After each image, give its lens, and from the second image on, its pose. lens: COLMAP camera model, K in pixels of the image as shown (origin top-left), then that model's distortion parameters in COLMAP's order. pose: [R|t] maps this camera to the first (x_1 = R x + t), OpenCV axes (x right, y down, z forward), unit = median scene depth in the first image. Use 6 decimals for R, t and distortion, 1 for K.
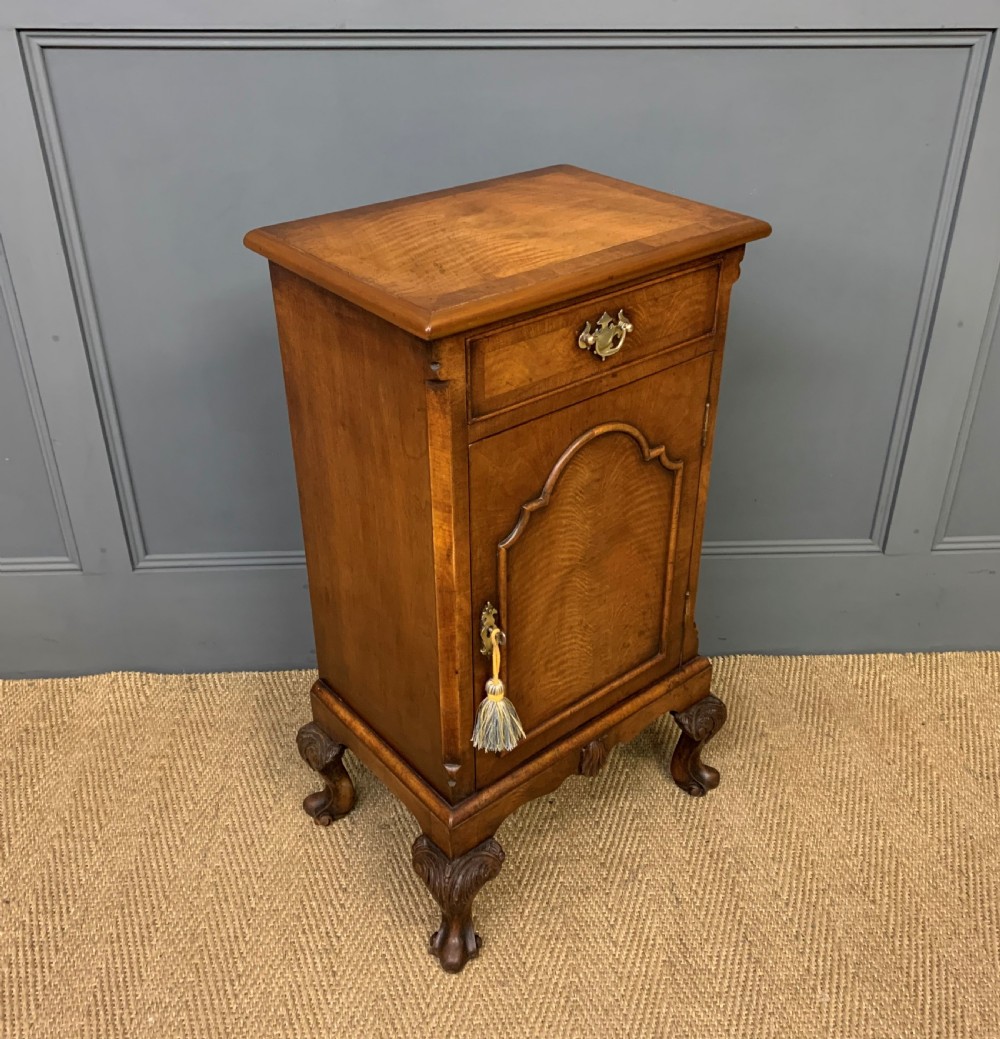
lens RADIAL K [[1090.6, 0, 522.7], [0, 1090.6, 483.3], [0, 0, 1]] dist [0.019087, 0.000000]
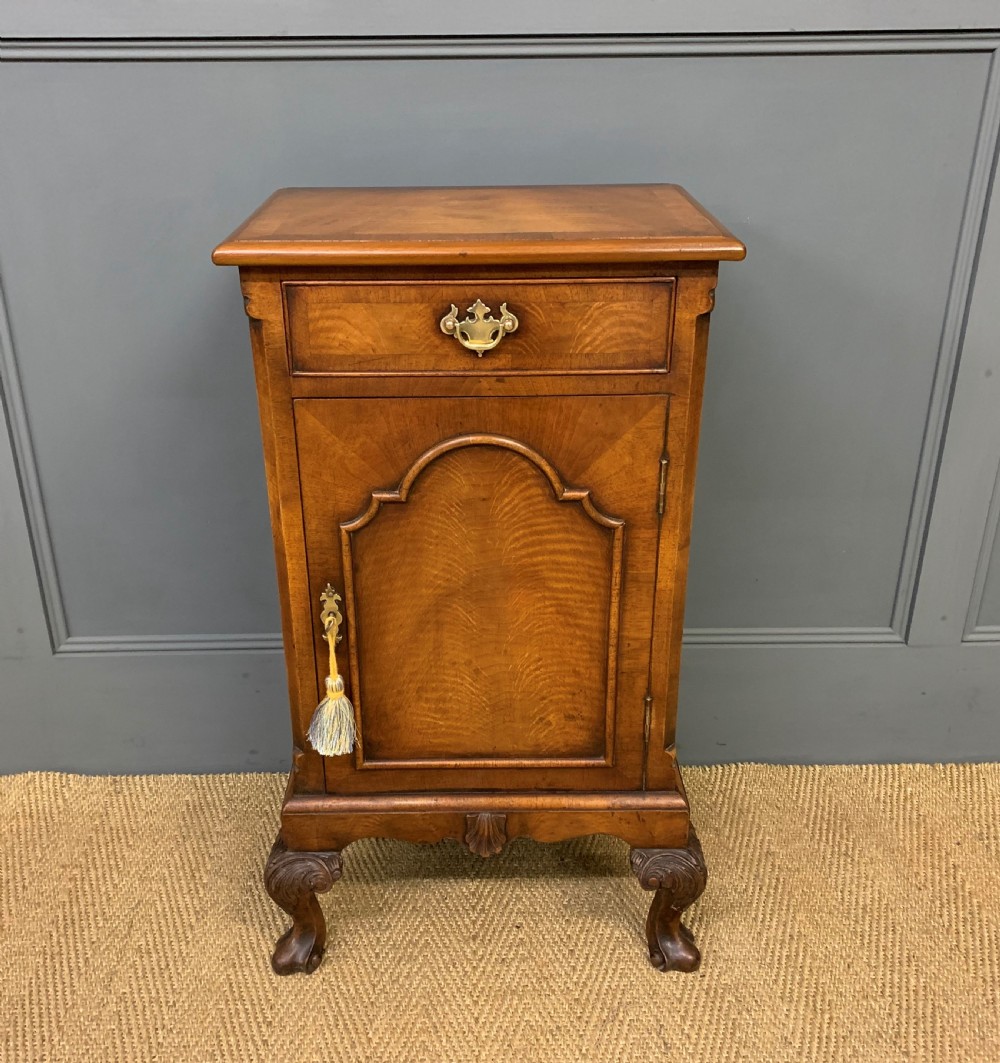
lens RADIAL K [[1120.3, 0, 475.2], [0, 1120.3, 529.0], [0, 0, 1]] dist [0.014930, 0.000000]
pose [[0.999125, 0.003945, -0.041626, 0.029925], [-0.007606, 0.996077, -0.088160, 0.065311], [0.041115, 0.088400, 0.995236, 0.107762]]
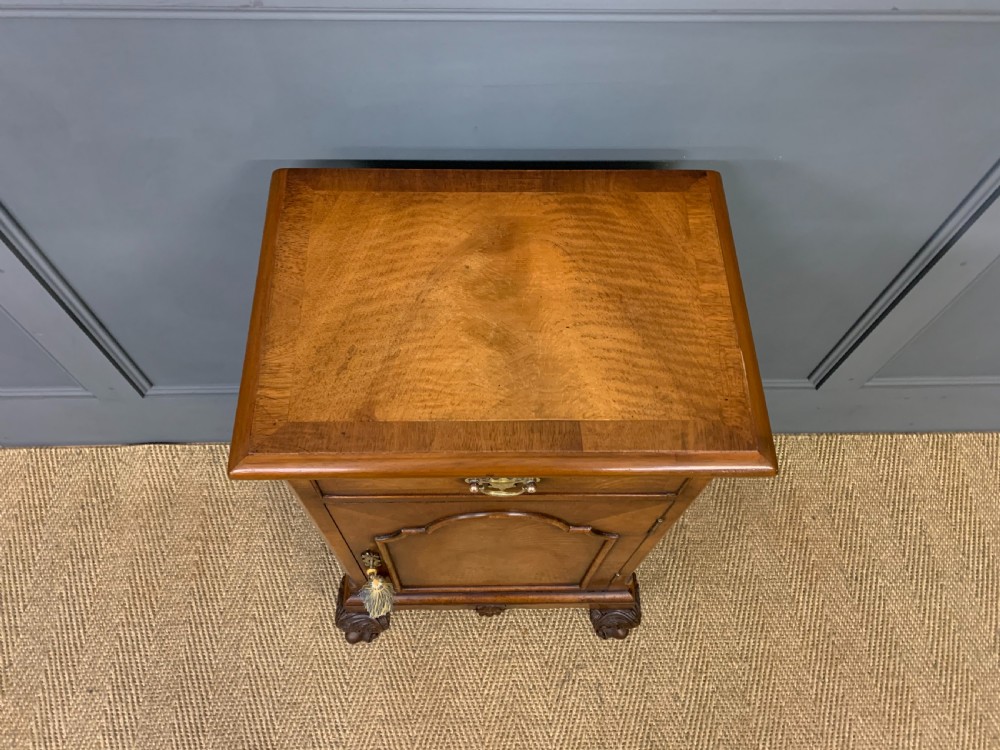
lens RADIAL K [[774.7, 0, 492.2], [0, 774.7, 360.4], [0, 0, 1]] dist [0.013719, 0.005098]
pose [[0.999497, 0.030340, 0.009284, -0.010306], [-0.030643, 0.847158, 0.530457, -0.446693], [0.008229, -0.530474, 0.847661, 0.409474]]
